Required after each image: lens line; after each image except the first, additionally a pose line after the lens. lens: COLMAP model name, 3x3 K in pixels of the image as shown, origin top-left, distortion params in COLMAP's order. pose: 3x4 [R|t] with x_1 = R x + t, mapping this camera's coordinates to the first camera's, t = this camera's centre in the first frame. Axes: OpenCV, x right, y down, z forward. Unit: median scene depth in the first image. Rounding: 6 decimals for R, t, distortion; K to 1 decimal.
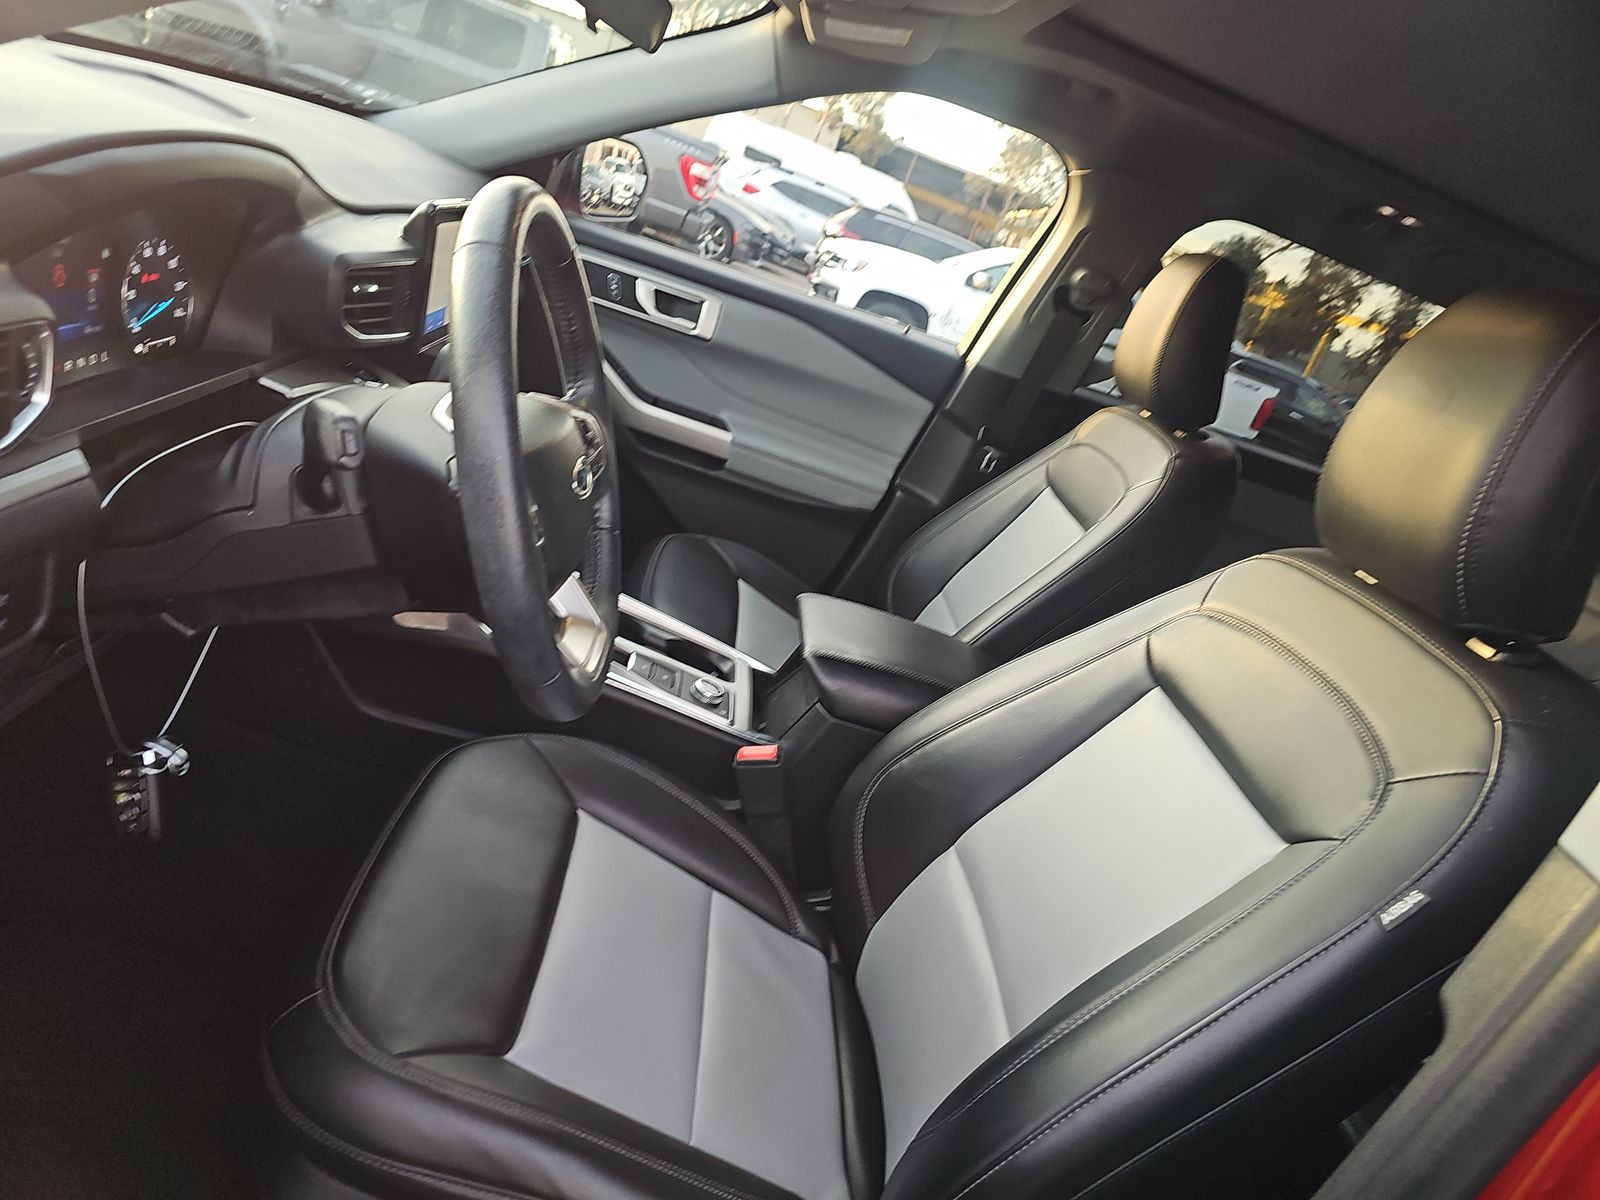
lens RADIAL K [[1081.4, 0, 795.2], [0, 1081.4, 587.5], [0, 0, 1]] dist [0.052751, -0.057040]
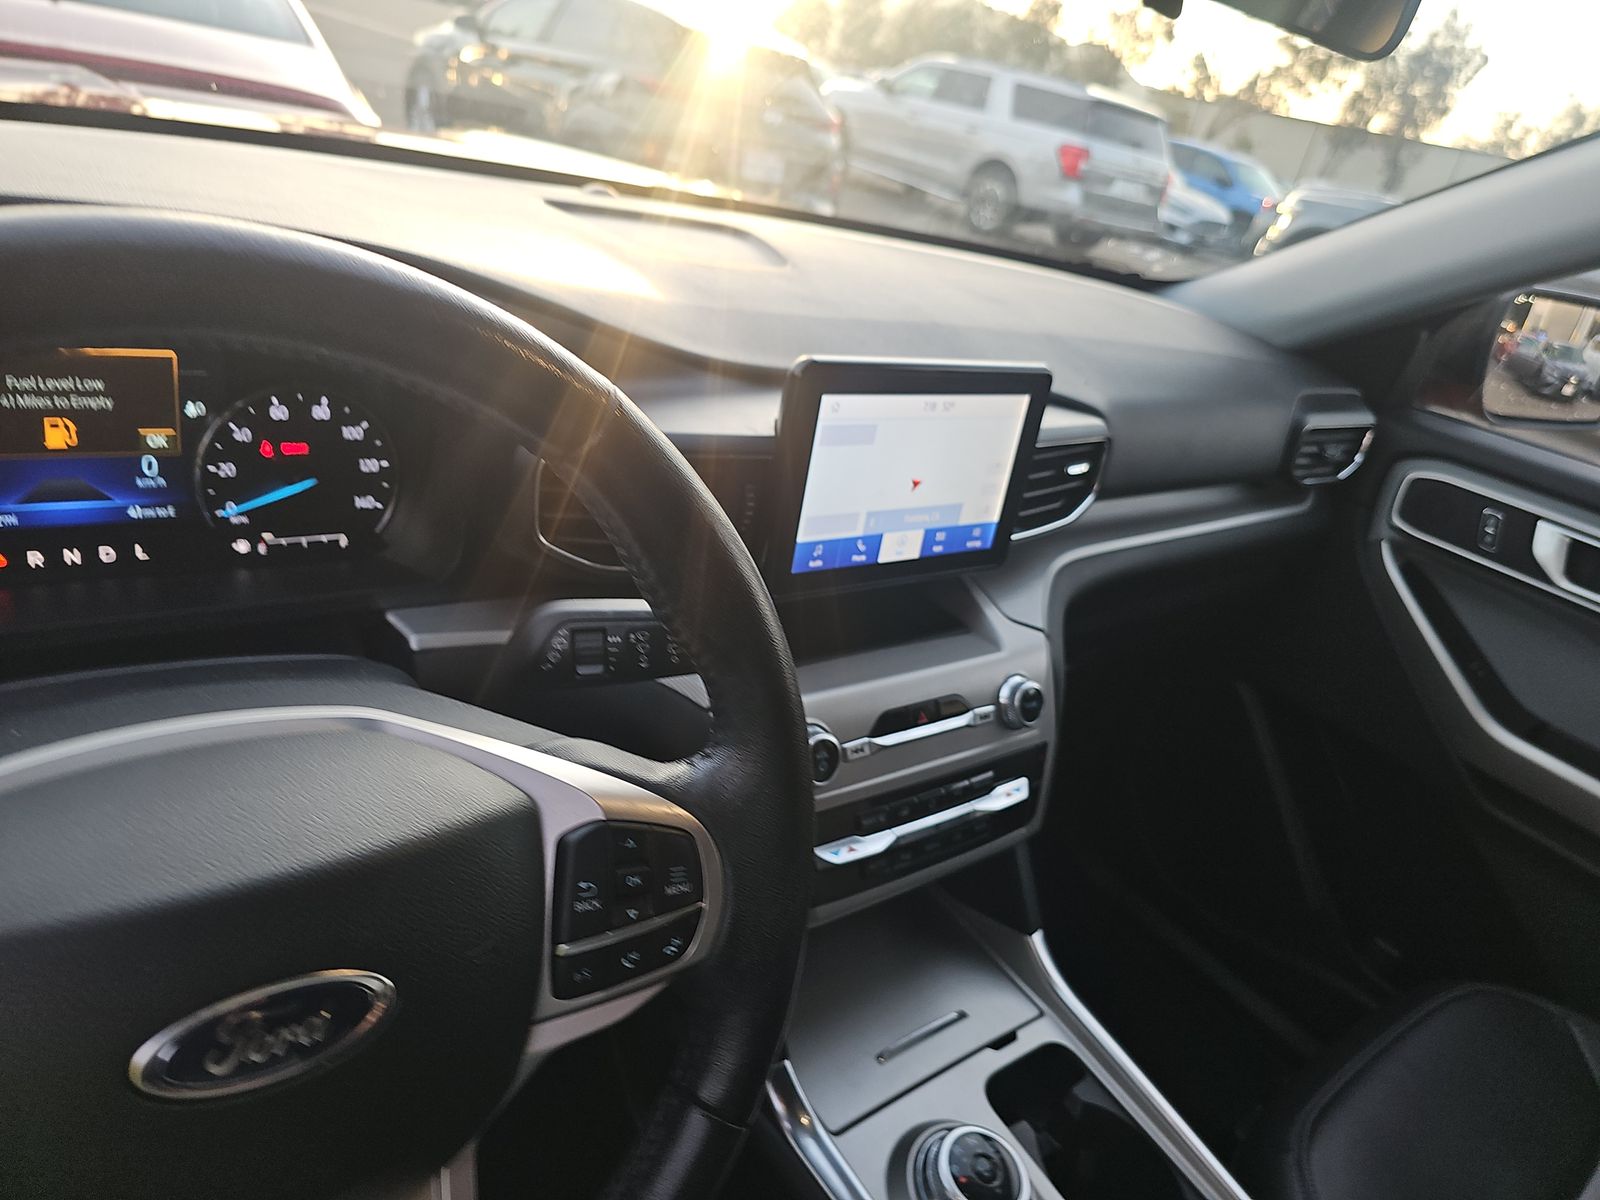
lens RADIAL K [[1081.4, 0, 795.2], [0, 1081.4, 587.5], [0, 0, 1]] dist [0.052751, -0.057040]
pose [[0.621493, 0.131023, -0.772385, 0.068657], [-0.276695, 0.959086, -0.059946, -0.116473], [0.732930, 0.250971, 0.632319, 0.388105]]
